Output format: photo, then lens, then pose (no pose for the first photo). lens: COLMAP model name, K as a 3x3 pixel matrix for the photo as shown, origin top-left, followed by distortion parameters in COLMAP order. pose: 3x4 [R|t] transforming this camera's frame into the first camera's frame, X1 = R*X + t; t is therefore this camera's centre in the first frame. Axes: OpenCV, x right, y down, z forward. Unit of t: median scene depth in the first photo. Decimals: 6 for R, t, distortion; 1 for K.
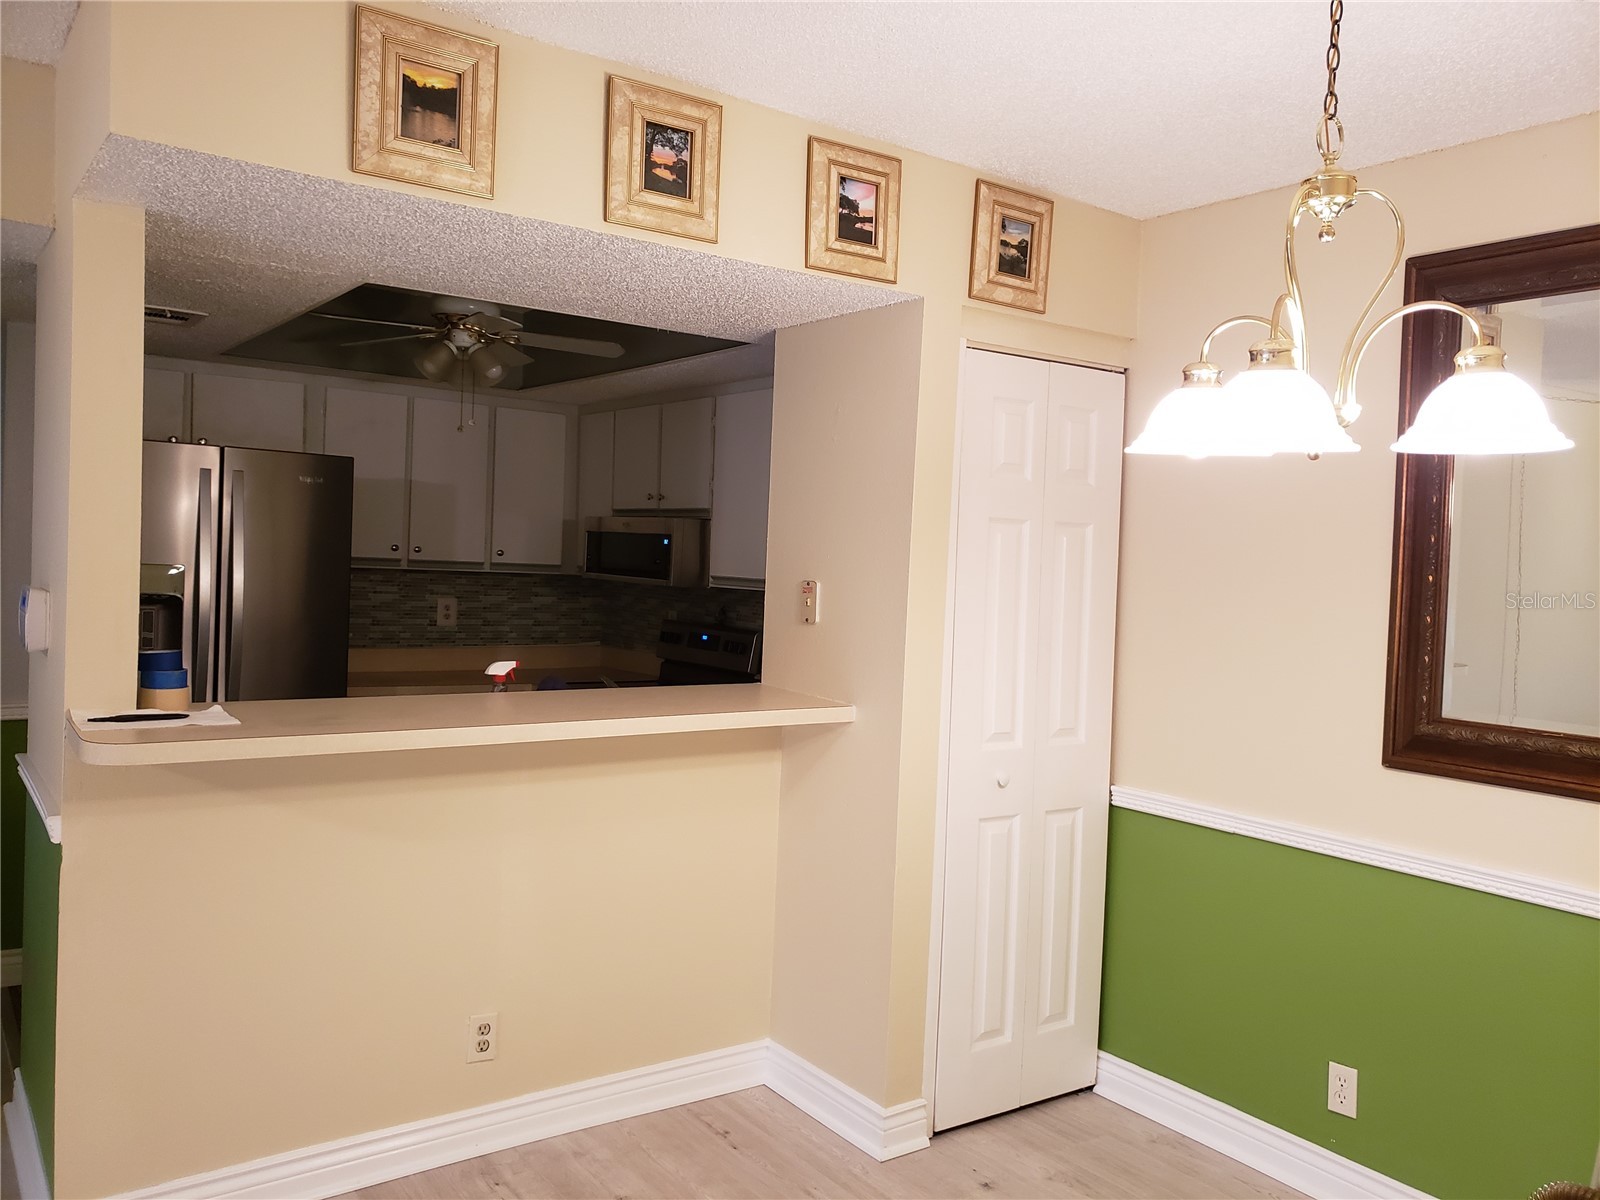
lens RADIAL K [[1245.1, 0, 795.4], [0, 1245.1, 572.8], [0, 0, 1]] dist [0.145731, -0.128898]
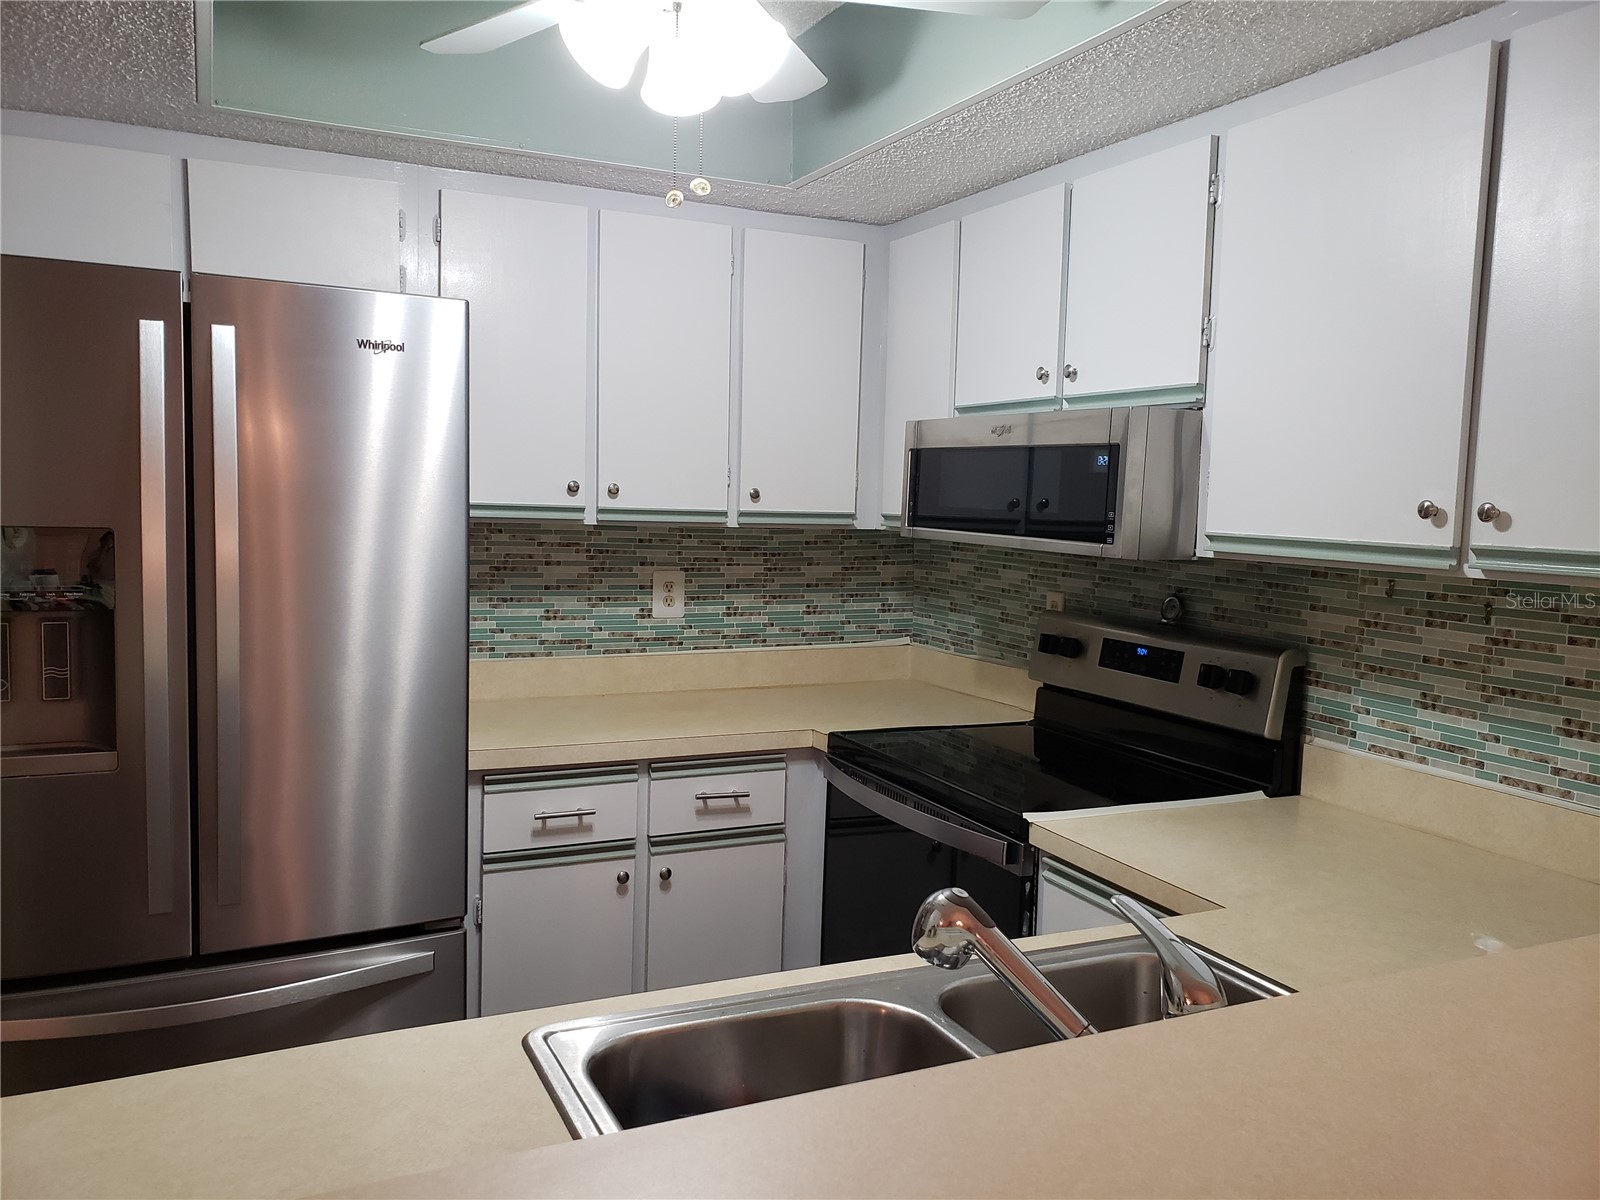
lens RADIAL K [[1245.1, 0, 795.4], [0, 1245.1, 572.8], [0, 0, 1]] dist [0.145731, -0.128898]
pose [[0.982370, -0.005312, -0.186869, -0.110400], [0.013798, 0.998930, 0.044136, -0.004667], [0.186435, -0.045937, 0.981393, 0.445544]]
